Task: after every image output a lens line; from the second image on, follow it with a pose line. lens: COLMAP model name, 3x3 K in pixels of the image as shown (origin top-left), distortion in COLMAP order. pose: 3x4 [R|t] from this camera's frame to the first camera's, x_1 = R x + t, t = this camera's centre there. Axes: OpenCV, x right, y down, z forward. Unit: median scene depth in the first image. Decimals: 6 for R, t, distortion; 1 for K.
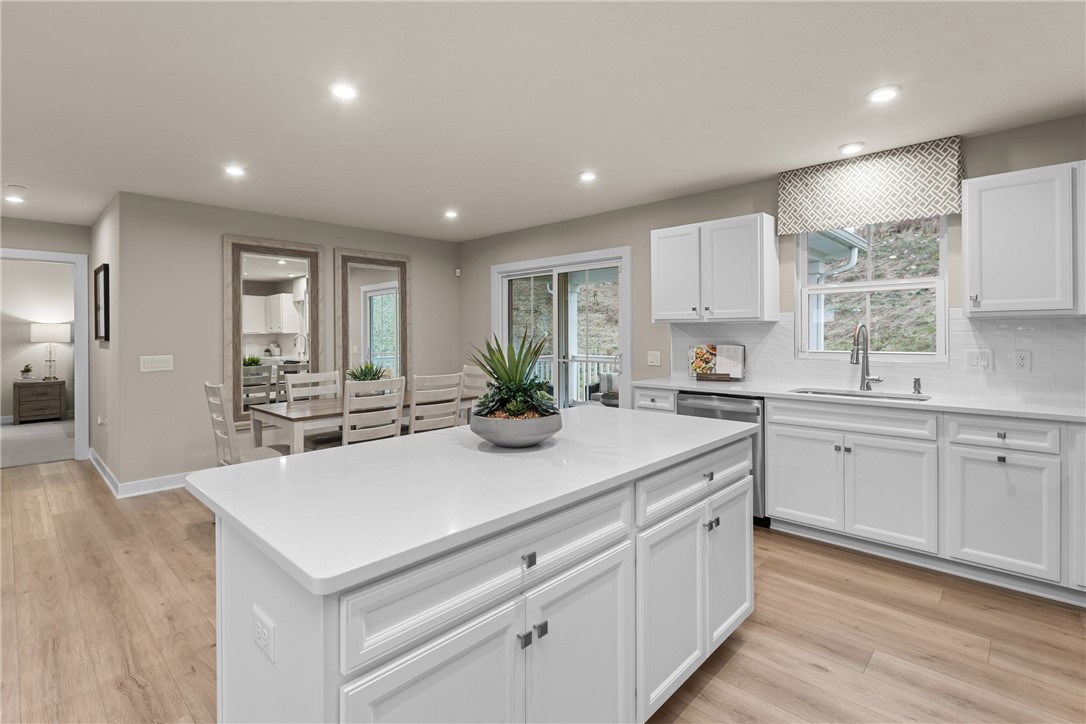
lens RADIAL K [[511.0, 0, 539.4], [0, 511.0, 335.7], [0, 0, 1]] dist [-0.000633, -0.000108]
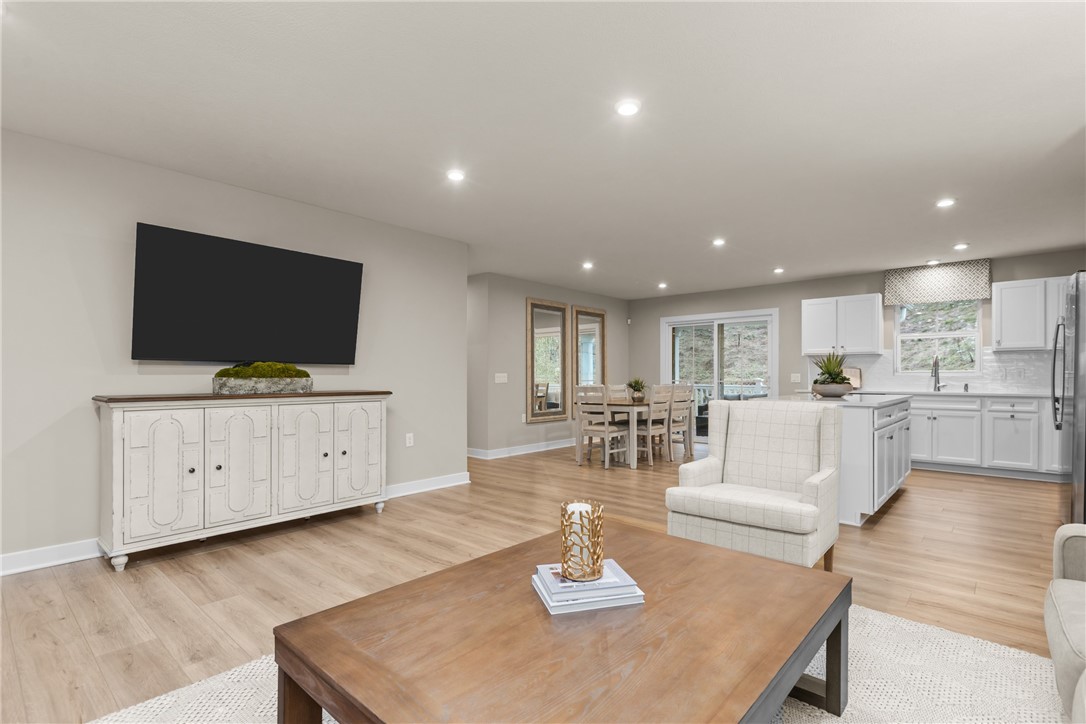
lens RADIAL K [[517.1, 0, 554.7], [0, 517.1, 379.3], [0, 0, 1]] dist [0.002025, -0.000099]
pose [[0.998880, 0.006240, 0.046898, -0.694600], [-0.006239, 0.999981, -0.000152, 0.060335], [-0.046898, -0.000141, 0.998900, -0.673220]]
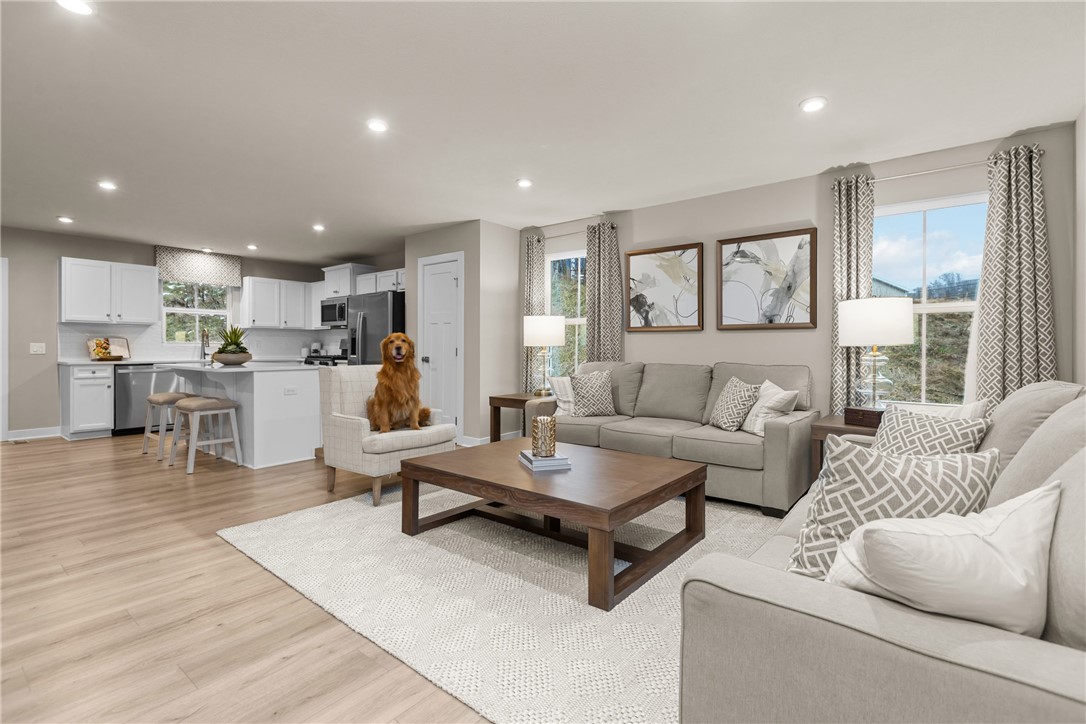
lens RADIAL K [[501.7, 0, 550.1], [0, 501.7, 349.8], [0, 0, 1]] dist [0.000131, -0.000250]
pose [[-0.094995, 0.001595, 0.995476, -1.357634], [0.004184, 0.999991, -0.001203, 0.062356], [-0.995469, 0.004050, -0.095001, -0.222277]]
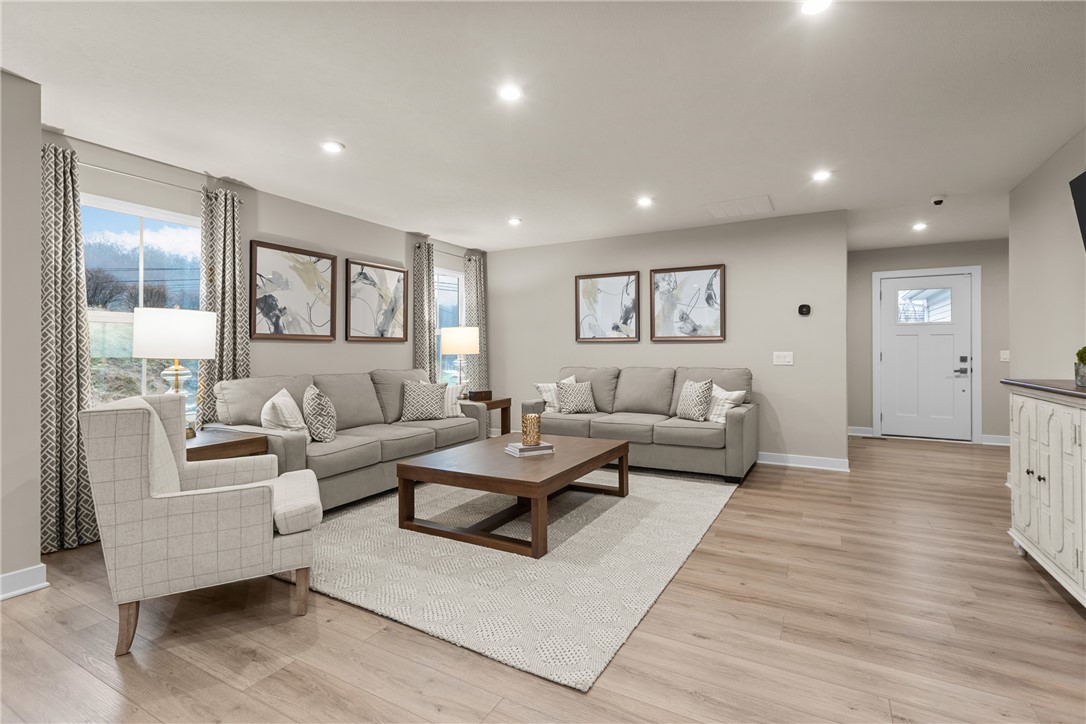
lens RADIAL K [[502.3, 0, 547.0], [0, 502.3, 352.6], [0, 0, 1]] dist [-0.000456, -0.000355]
pose [[-0.967775, 0.010307, -0.251605, -0.458164], [0.007525, 0.999899, 0.012018, 0.036860], [0.251704, 0.009737, -0.967755, 0.582381]]
